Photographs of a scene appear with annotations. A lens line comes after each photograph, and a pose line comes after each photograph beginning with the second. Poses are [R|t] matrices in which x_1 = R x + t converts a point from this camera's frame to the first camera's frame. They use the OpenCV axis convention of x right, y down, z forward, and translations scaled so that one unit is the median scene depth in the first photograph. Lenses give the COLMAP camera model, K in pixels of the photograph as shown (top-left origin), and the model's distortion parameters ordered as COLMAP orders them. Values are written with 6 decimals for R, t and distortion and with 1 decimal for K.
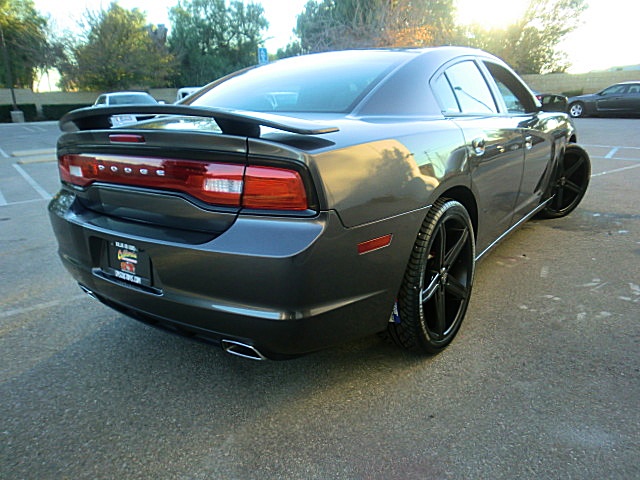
lens RADIAL K [[502.0, 0, 317.1], [0, 502.0, 236.7], [0, 0, 1]] dist [-0.133095, 0.156230]
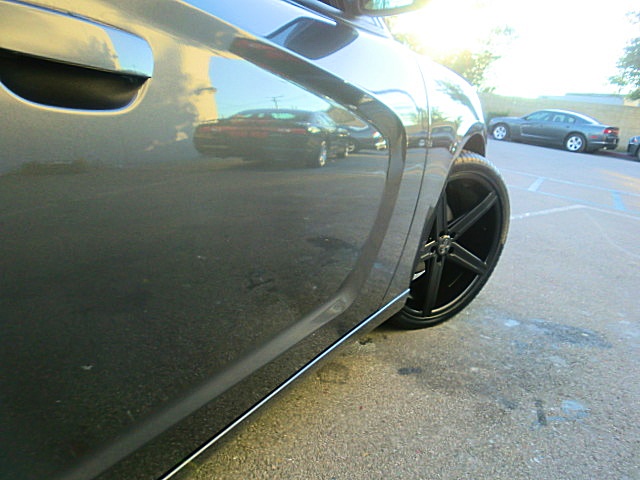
lens RADIAL K [[502.0, 0, 317.1], [0, 502.0, 236.7], [0, 0, 1]] dist [-0.133095, 0.156230]
pose [[0.984148, 0.097888, 0.147886, 0.320136], [-0.097906, 0.995170, -0.007173, -0.102294], [-0.147874, -0.007420, 0.988978, 0.576358]]
